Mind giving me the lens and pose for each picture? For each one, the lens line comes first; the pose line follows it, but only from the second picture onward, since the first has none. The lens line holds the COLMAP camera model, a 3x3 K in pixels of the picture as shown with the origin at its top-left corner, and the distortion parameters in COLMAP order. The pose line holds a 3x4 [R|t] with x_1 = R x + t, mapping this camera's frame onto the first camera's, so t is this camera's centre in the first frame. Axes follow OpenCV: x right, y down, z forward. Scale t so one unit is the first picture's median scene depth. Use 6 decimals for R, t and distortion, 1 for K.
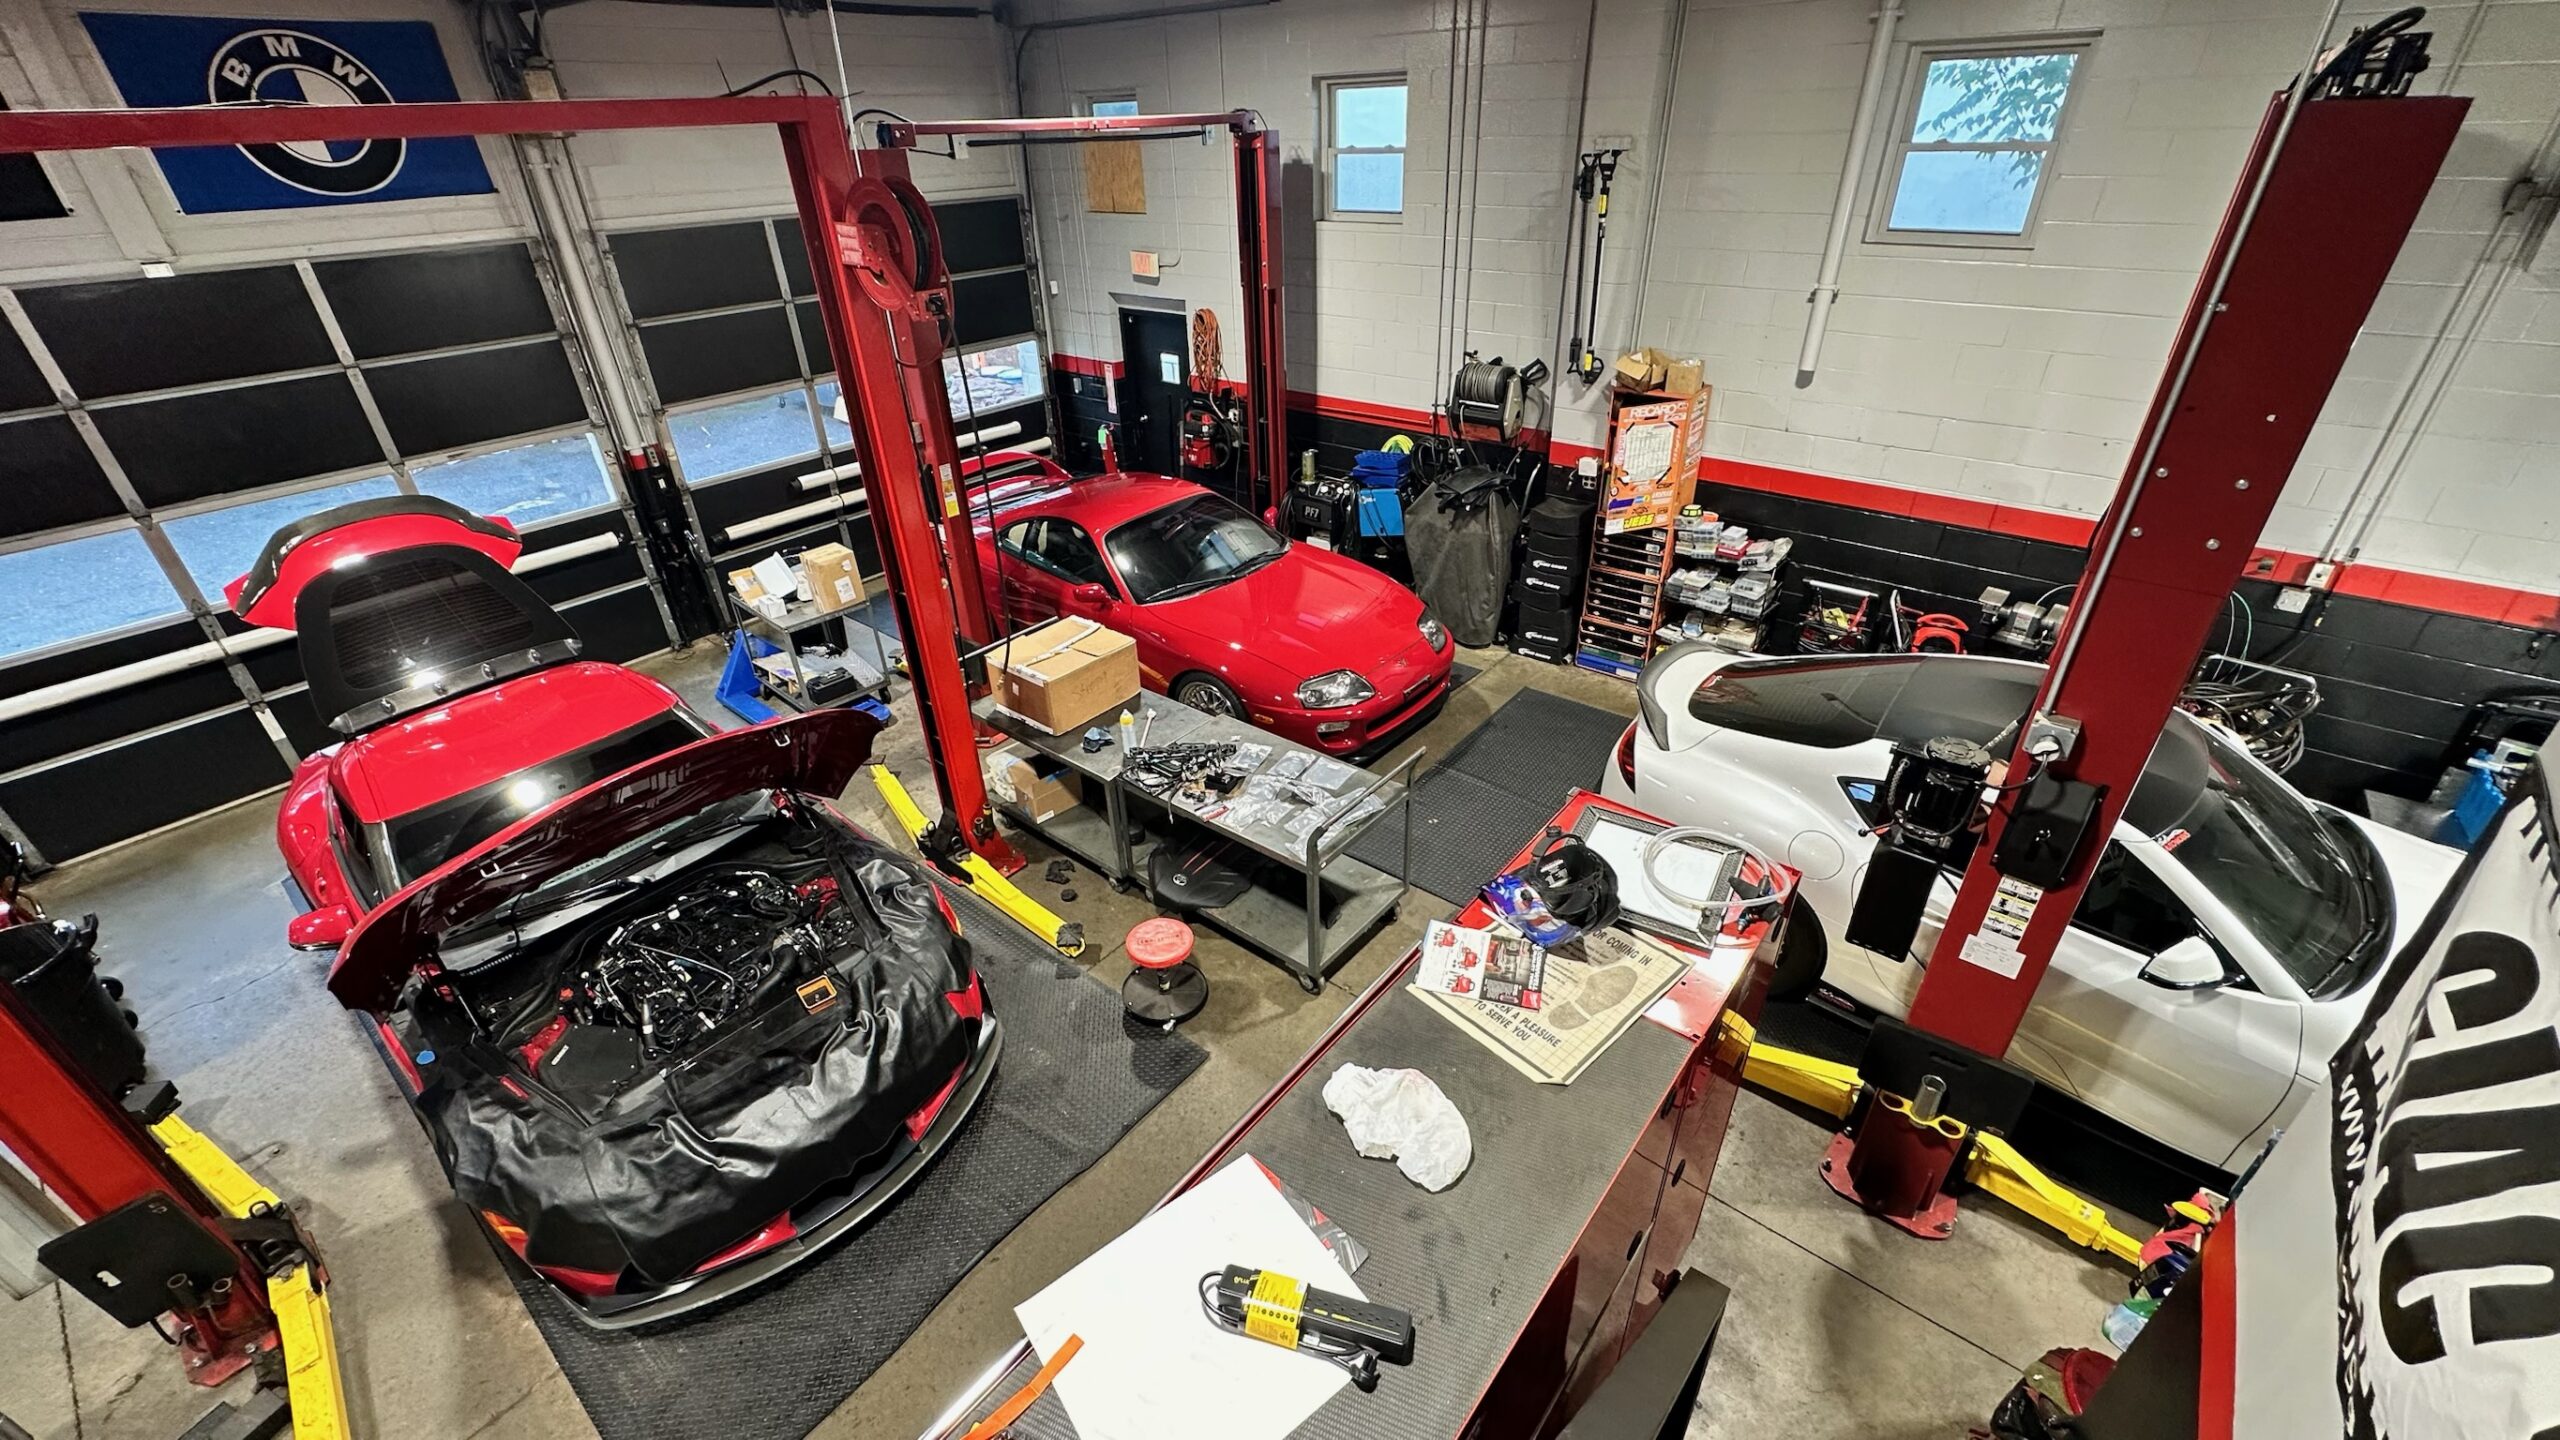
lens RADIAL K [[1033.5, 0, 1280.0], [0, 1033.5, 720.0], [0, 0, 1]] dist [0.013226, 0.000077]
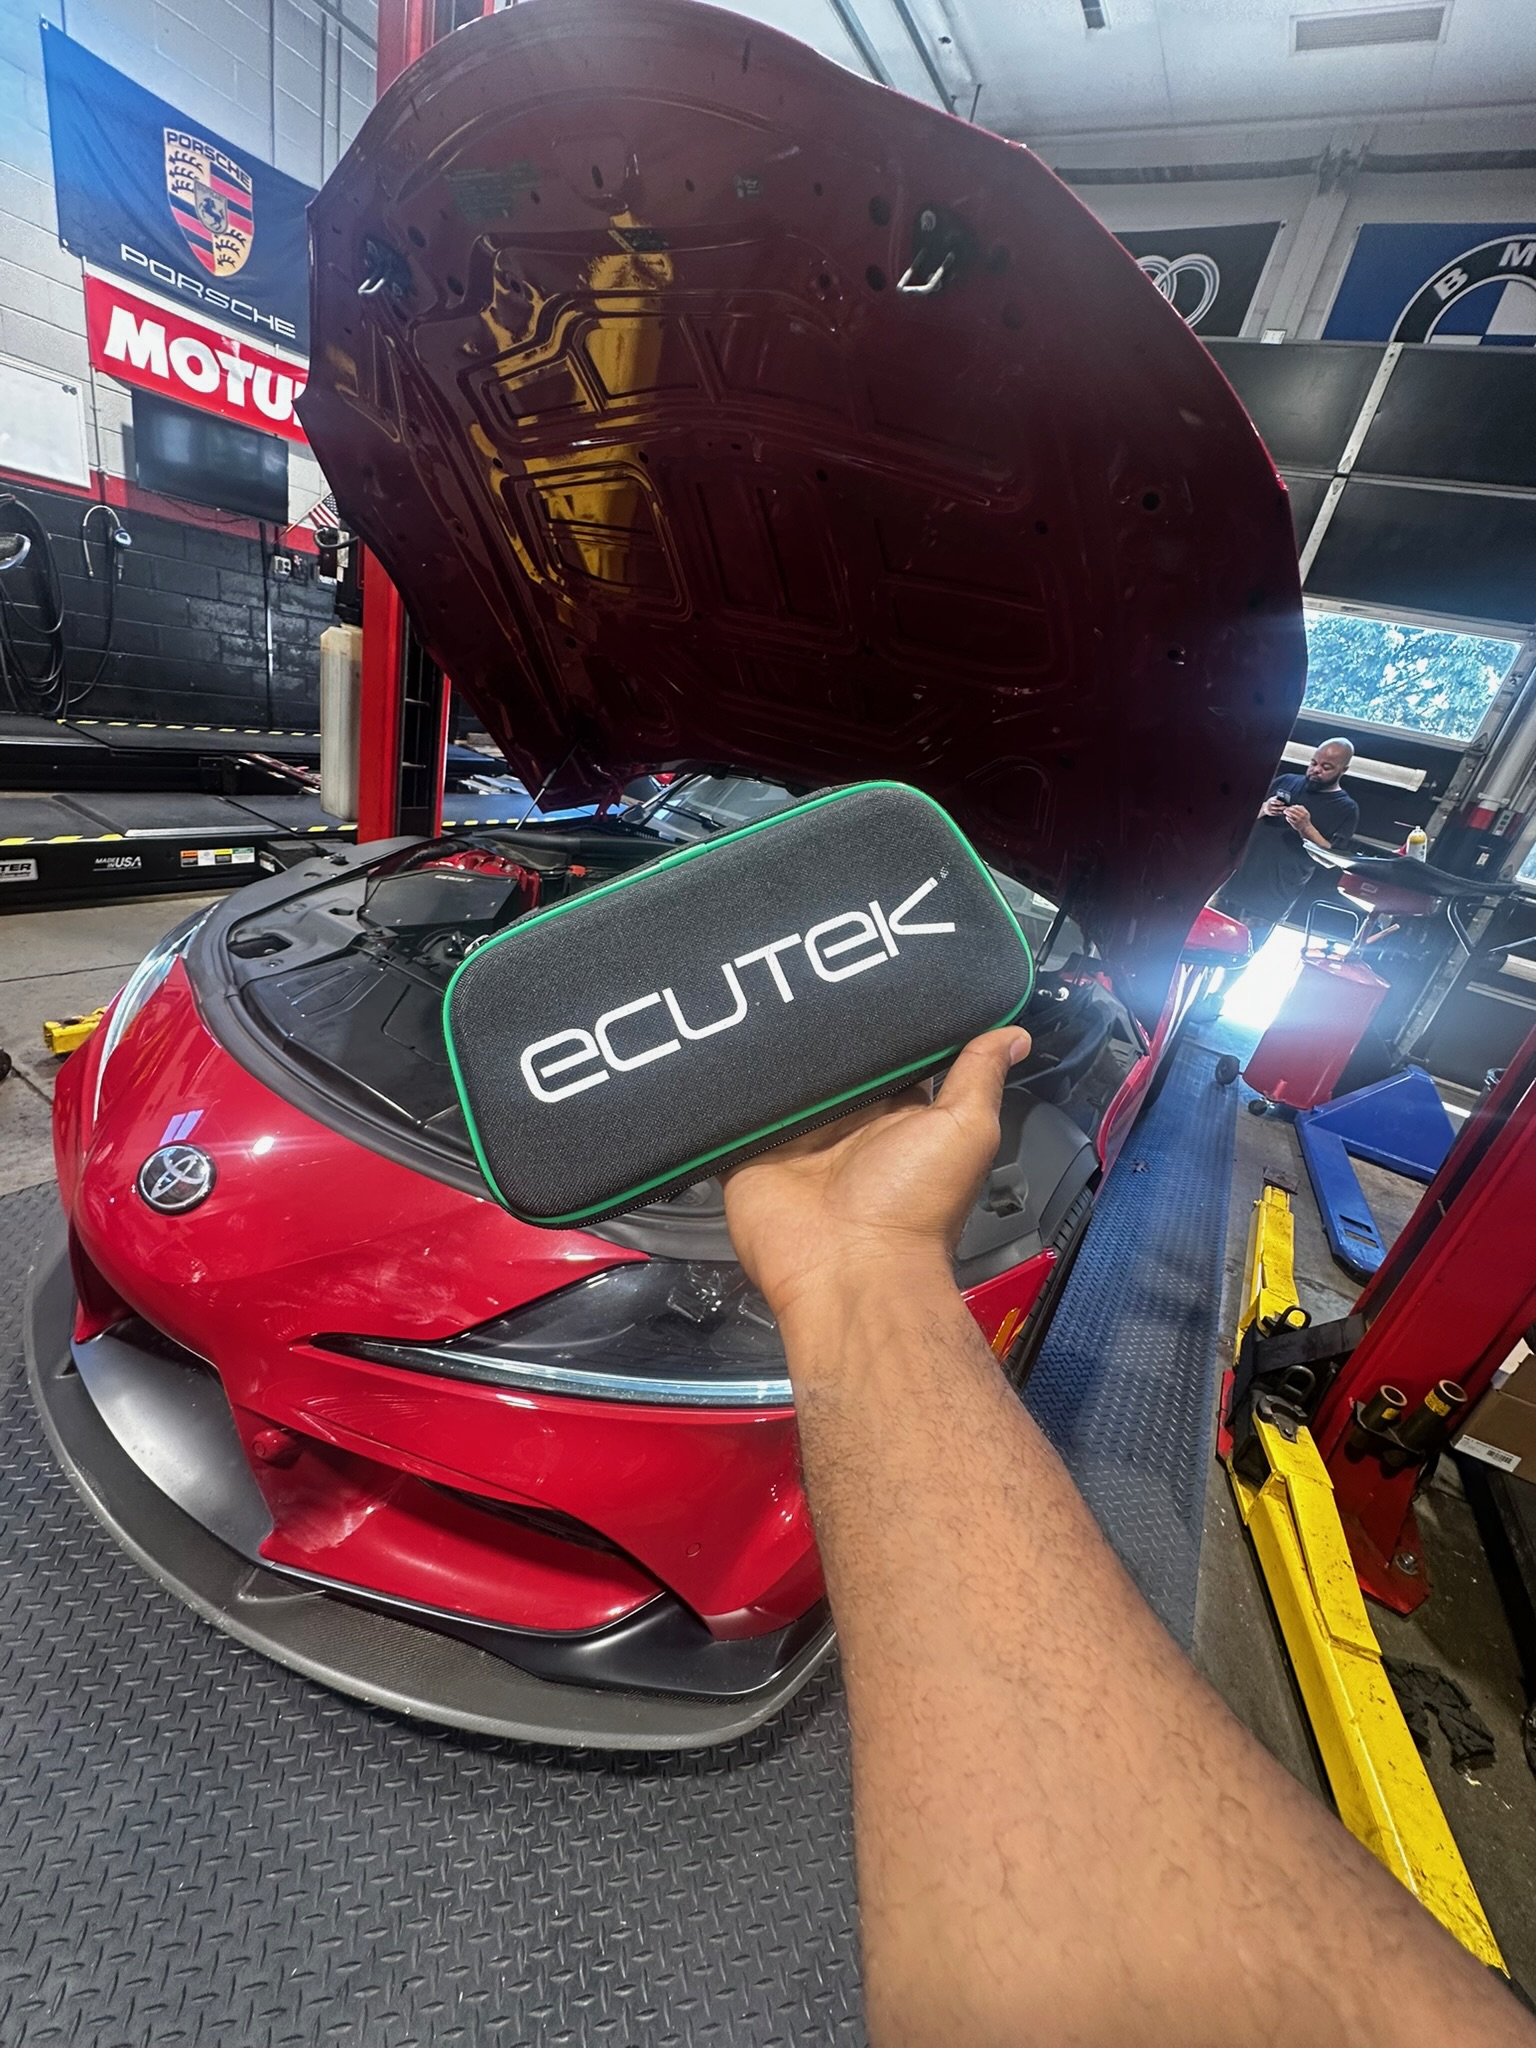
lens RADIAL K [[817.1, 0, 768.0], [0, 817.1, 1024.0], [0, 0, 1]] dist [-0.004025, -0.000513]
pose [[0.130549, 0.442932, -0.886999, -0.124293], [-0.683412, 0.688350, 0.243150, 0.085300], [0.718265, 0.574443, 0.392569, 0.642612]]
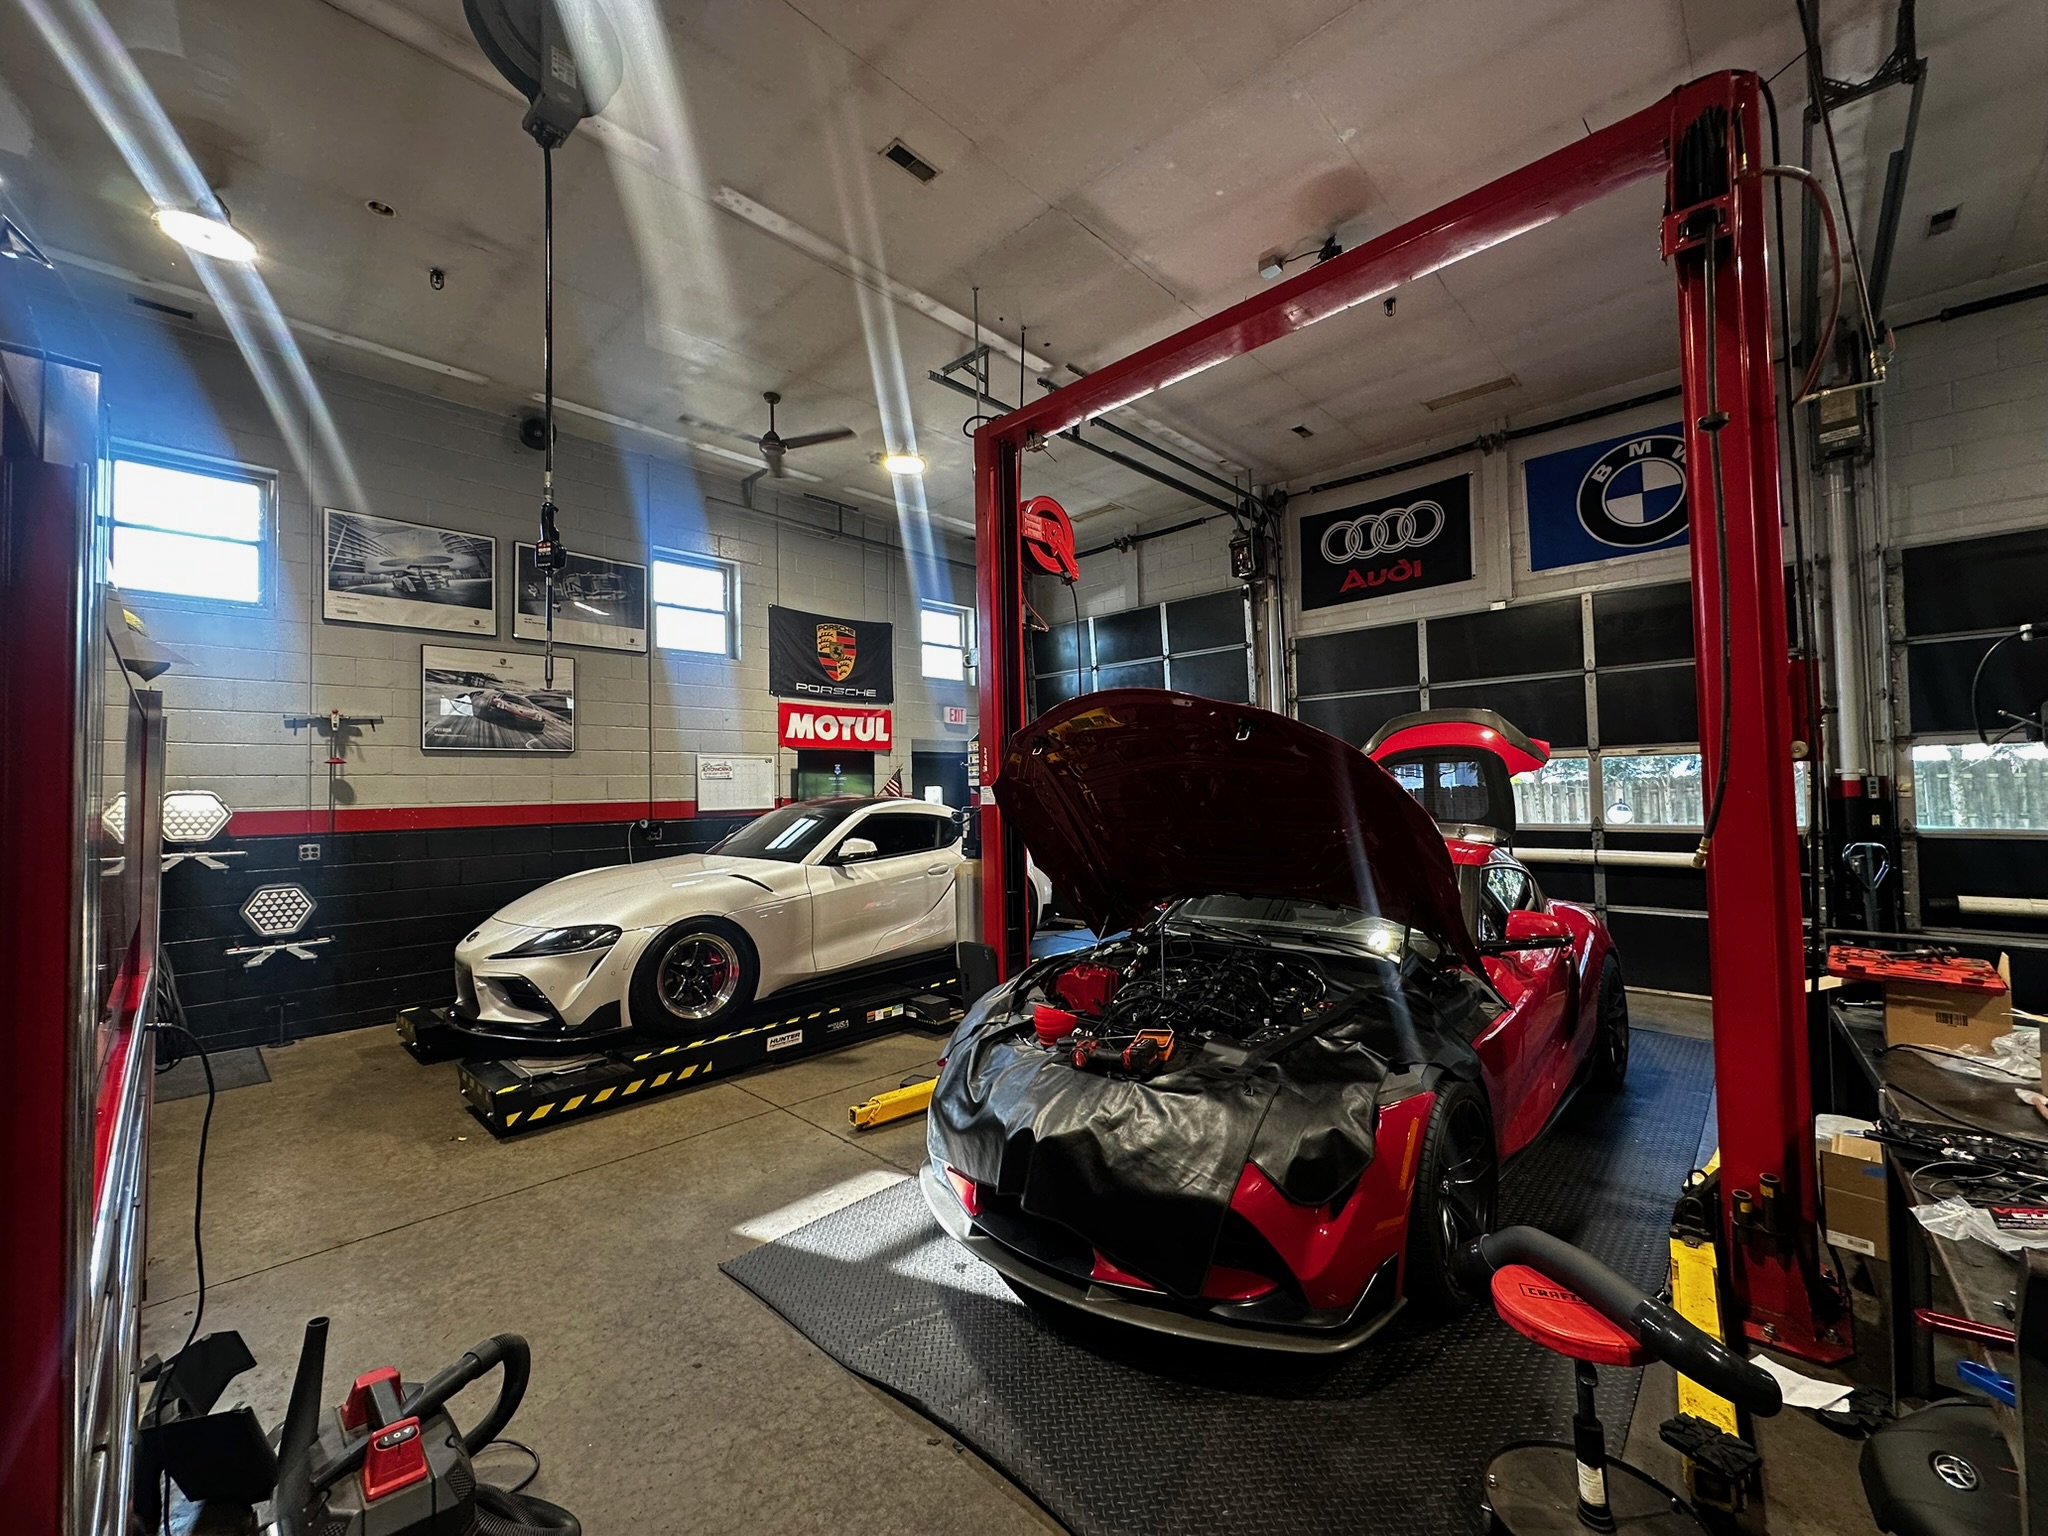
lens RADIAL K [[817.1, 0, 1023.7], [0, 817.1, 763.4], [0, 0, 1]] dist [-0.004025, -0.000513]
pose [[-0.067694, -0.004733, -0.997695, 0.146776], [-0.490632, 0.870879, 0.029158, 0.070344], [0.868734, 0.491474, -0.061275, 0.573910]]
